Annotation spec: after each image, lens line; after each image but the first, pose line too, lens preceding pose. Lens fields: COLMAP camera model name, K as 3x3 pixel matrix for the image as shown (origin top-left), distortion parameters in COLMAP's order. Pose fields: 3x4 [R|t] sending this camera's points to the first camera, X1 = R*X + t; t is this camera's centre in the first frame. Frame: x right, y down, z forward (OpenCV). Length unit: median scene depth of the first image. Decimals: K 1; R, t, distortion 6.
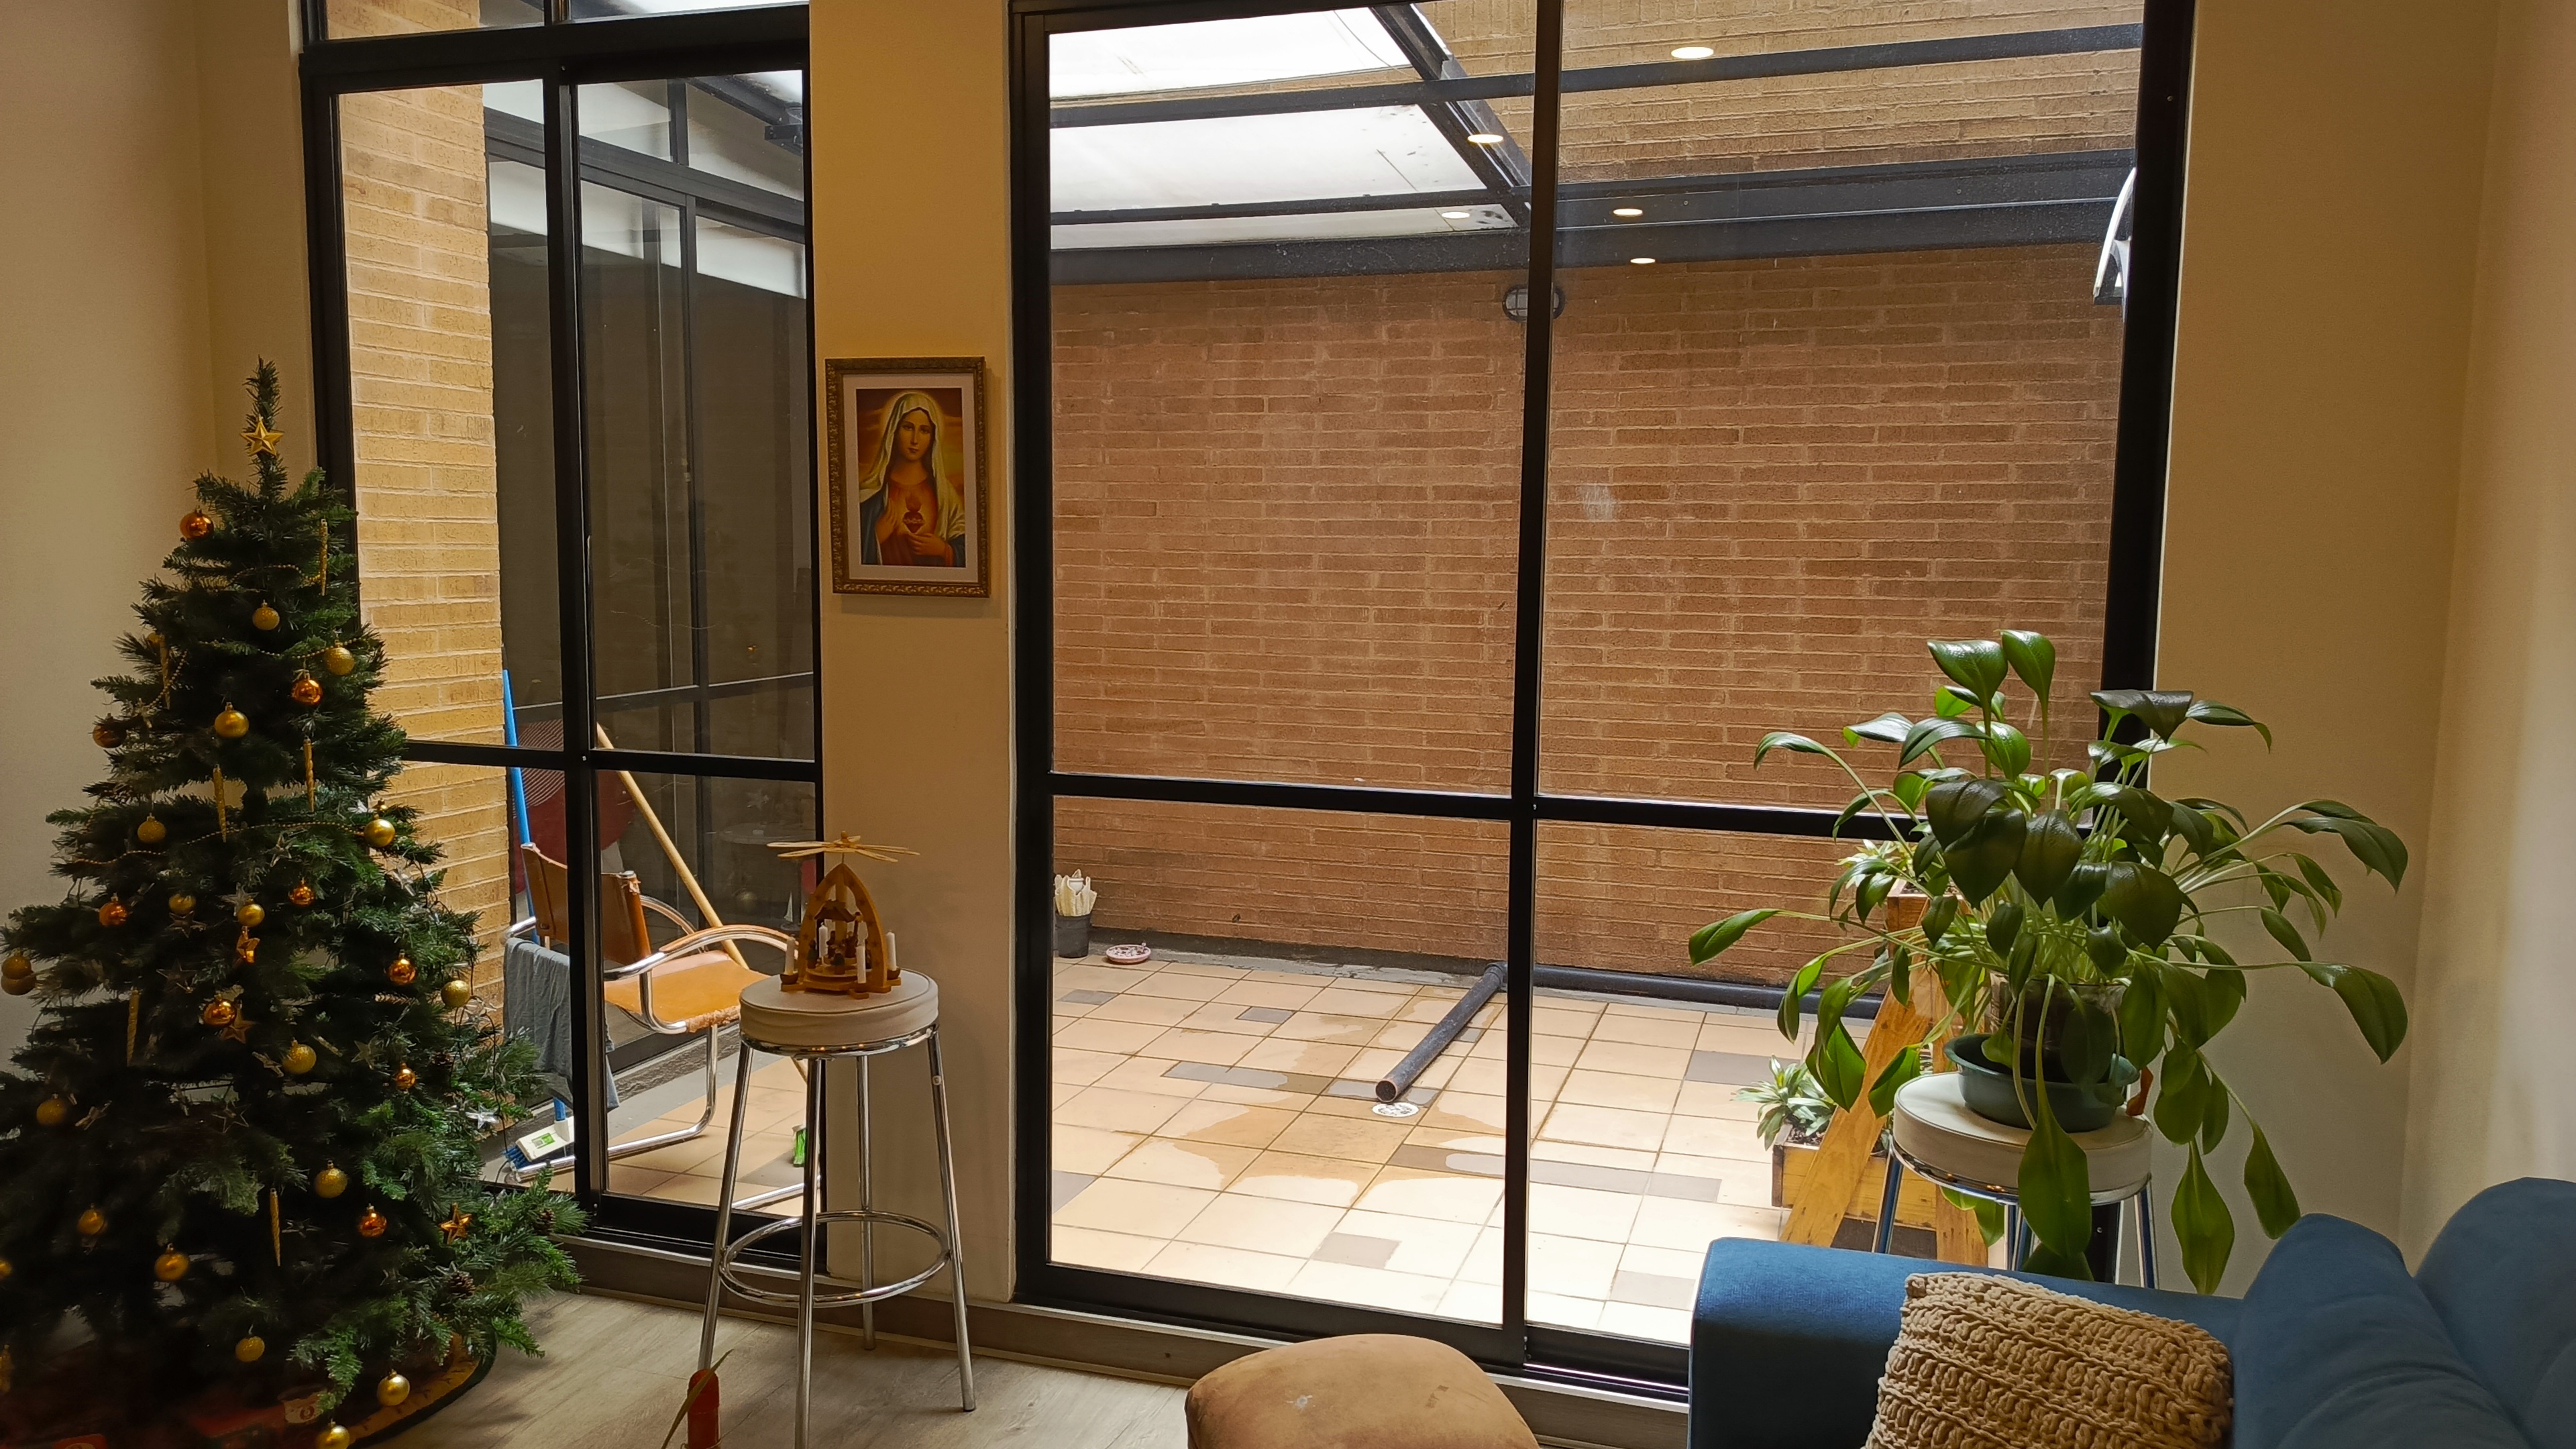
lens RADIAL K [[1797.1, 0, 1298.3], [0, 1797.1, 751.3], [0, 0, 1]] dist [0.036564, -0.017445]
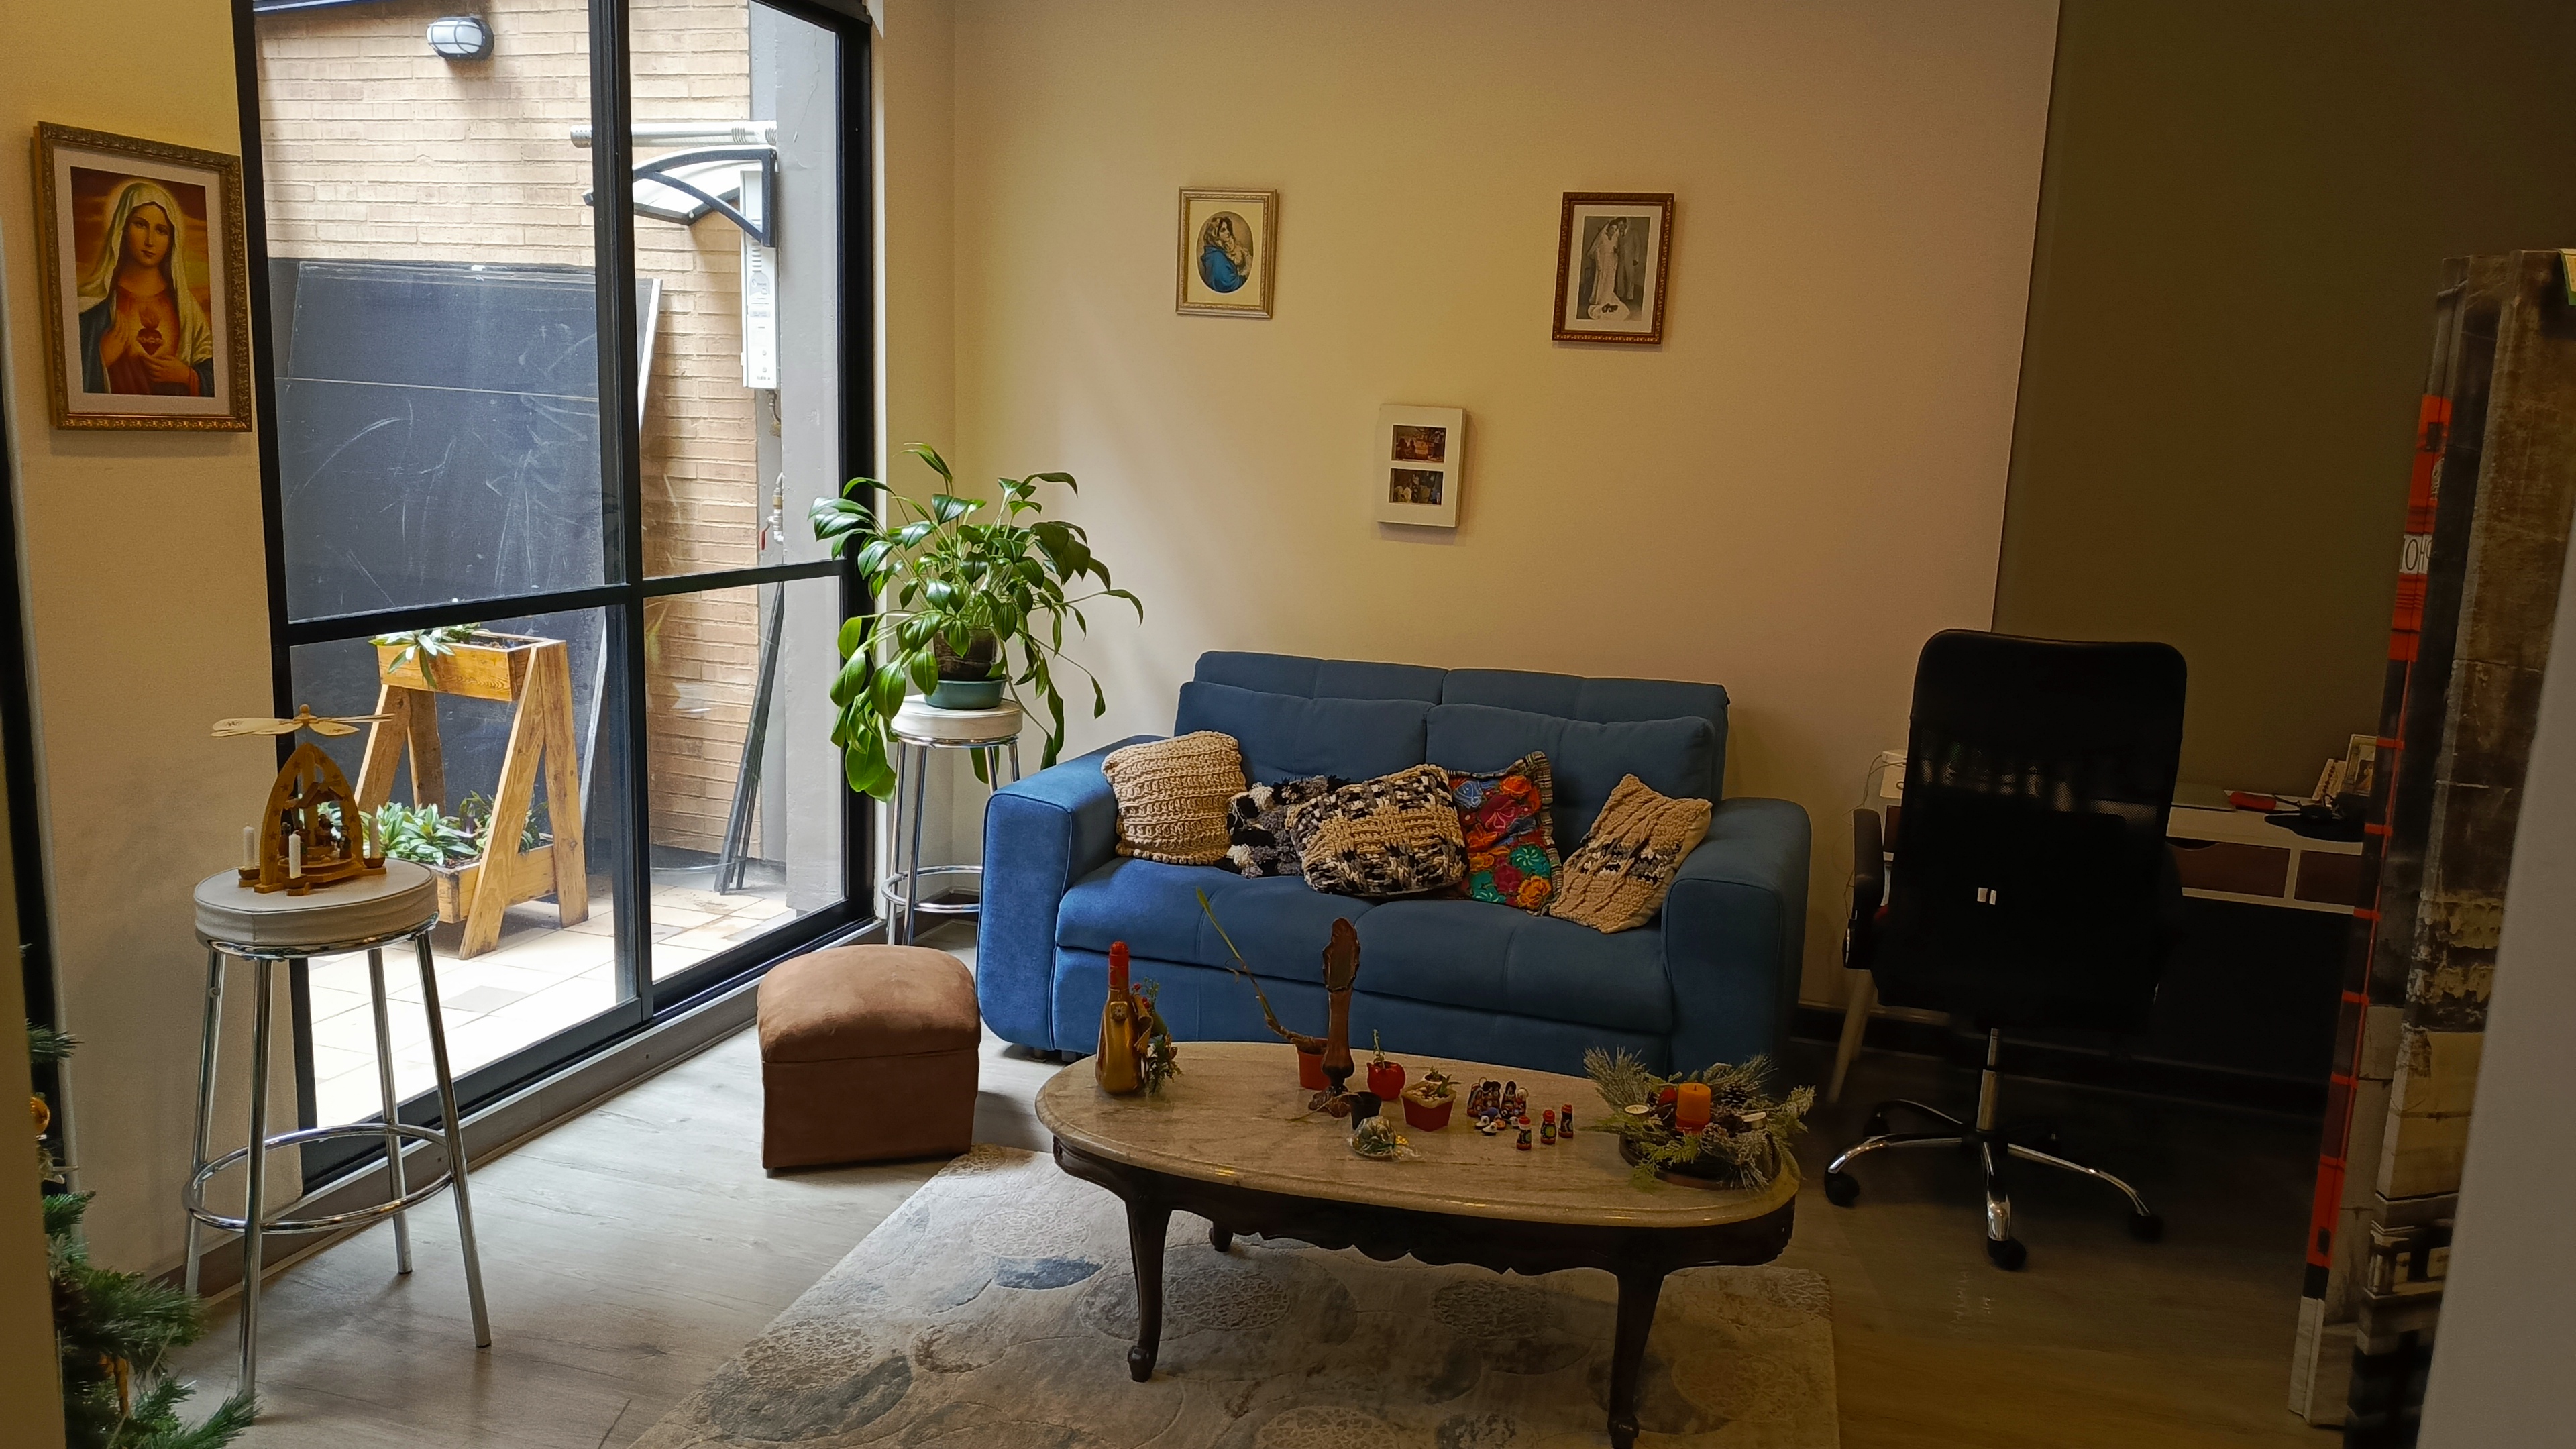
lens RADIAL K [[1797.1, 0, 1282.5], [0, 1797.1, 710.8], [0, 0, 1]] dist [0.036564, -0.017445]
pose [[0.017990, -0.173745, 0.984626, -0.635704], [0.074142, 0.982306, 0.171981, -0.039757], [-0.997085, 0.069908, 0.030553, 0.282935]]
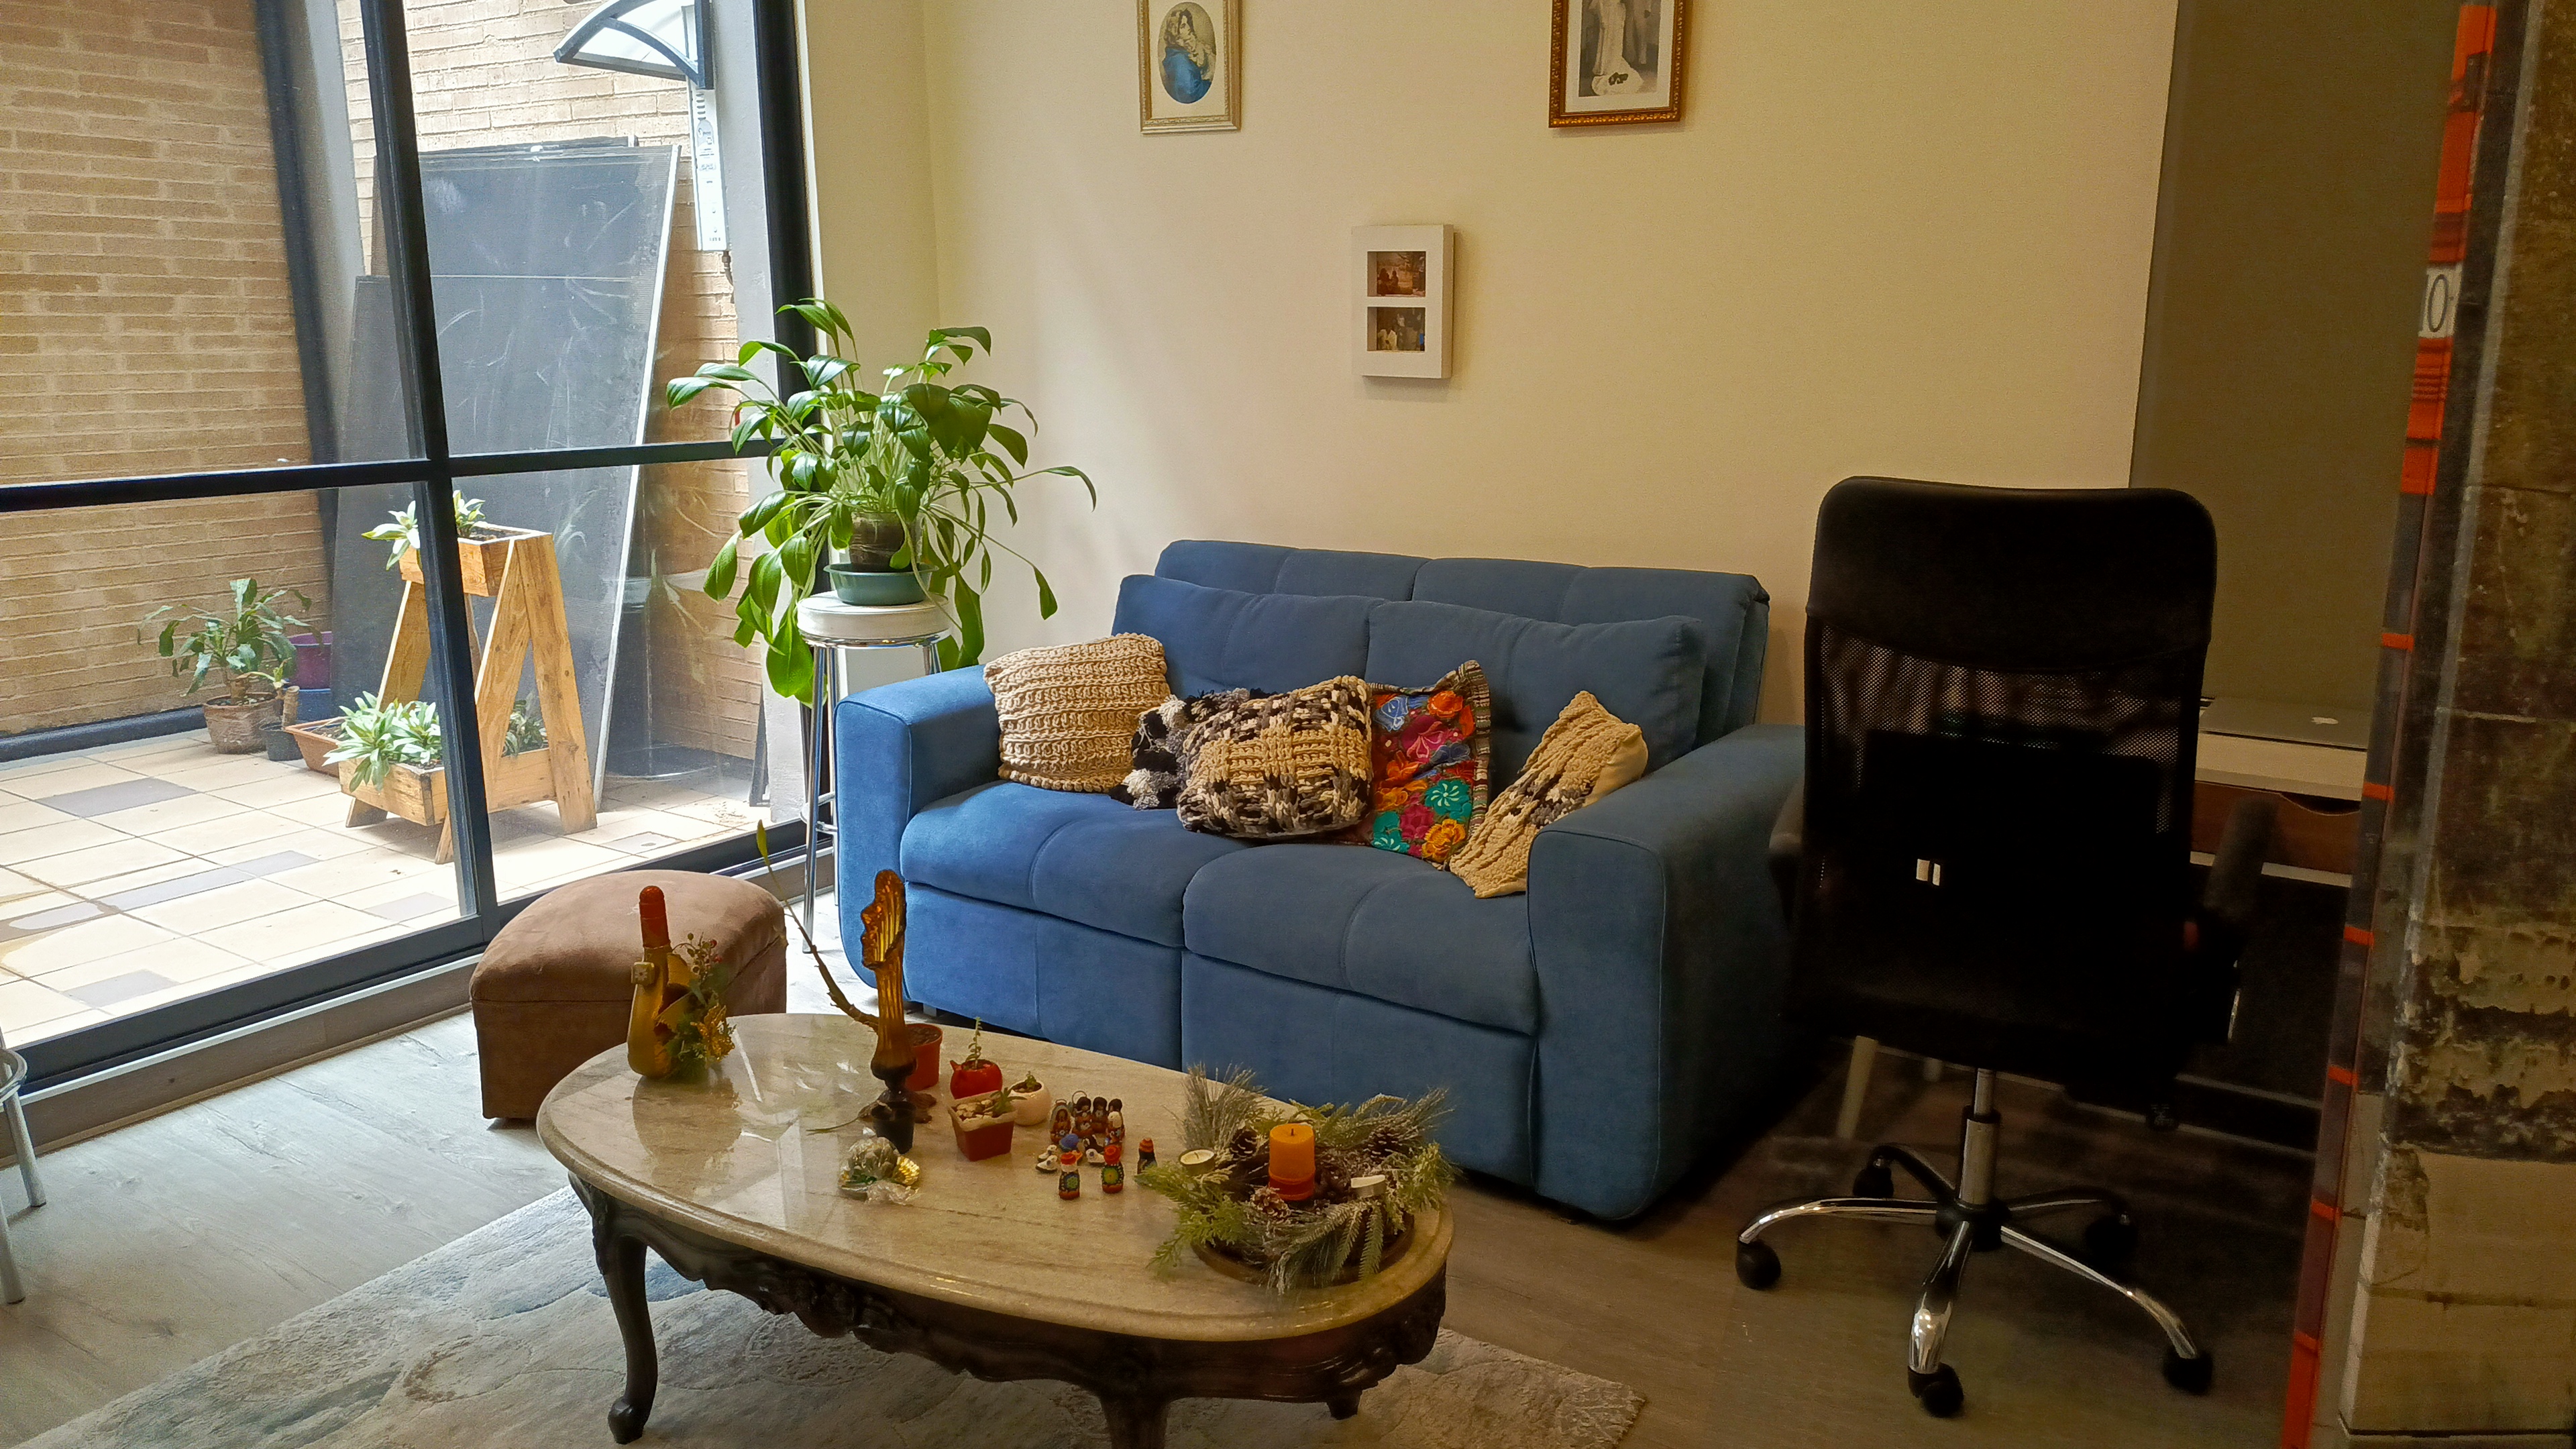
lens RADIAL K [[1797.1, 0, 1288.0], [0, 1797.1, 723.6], [0, 0, 1]] dist [0.036564, -0.017445]
pose [[0.295668, -0.220127, 0.929583, -0.459463], [0.112970, 0.974318, 0.194788, 0.014521], [-0.948587, 0.047422, 0.312942, 0.072854]]
